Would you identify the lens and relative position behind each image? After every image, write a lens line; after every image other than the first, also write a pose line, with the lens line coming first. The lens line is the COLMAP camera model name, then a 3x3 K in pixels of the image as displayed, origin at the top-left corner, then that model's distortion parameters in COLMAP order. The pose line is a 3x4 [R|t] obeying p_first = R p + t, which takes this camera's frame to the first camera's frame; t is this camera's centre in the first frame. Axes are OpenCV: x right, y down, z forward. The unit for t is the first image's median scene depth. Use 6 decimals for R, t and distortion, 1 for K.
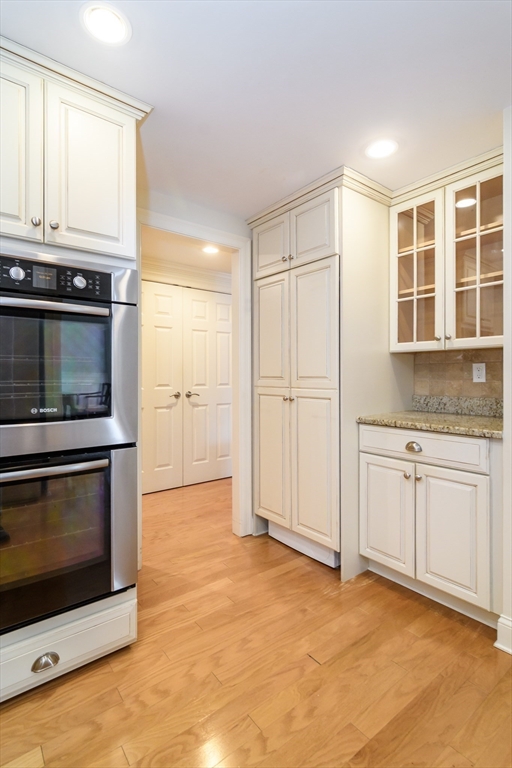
lens RADIAL K [[377.6, 0, 257.3], [0, 377.6, 376.1], [0, 0, 1]] dist [-0.002234, -0.000323]
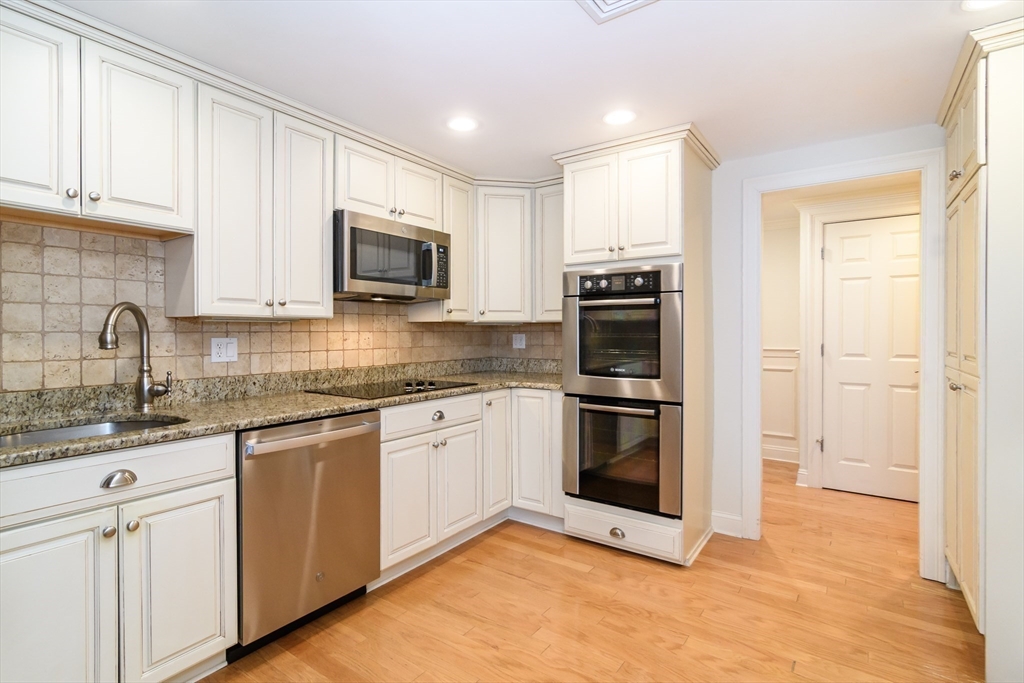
lens RADIAL K [[503.5, 0, 514.0], [0, 503.5, 334.7], [0, 0, 1]] dist [-0.002234, -0.000323]
pose [[0.287823, 0.008059, -0.957650, 1.077757], [0.000687, 0.999963, 0.008622, -0.059232], [0.957683, -0.003140, 0.287807, 0.006812]]
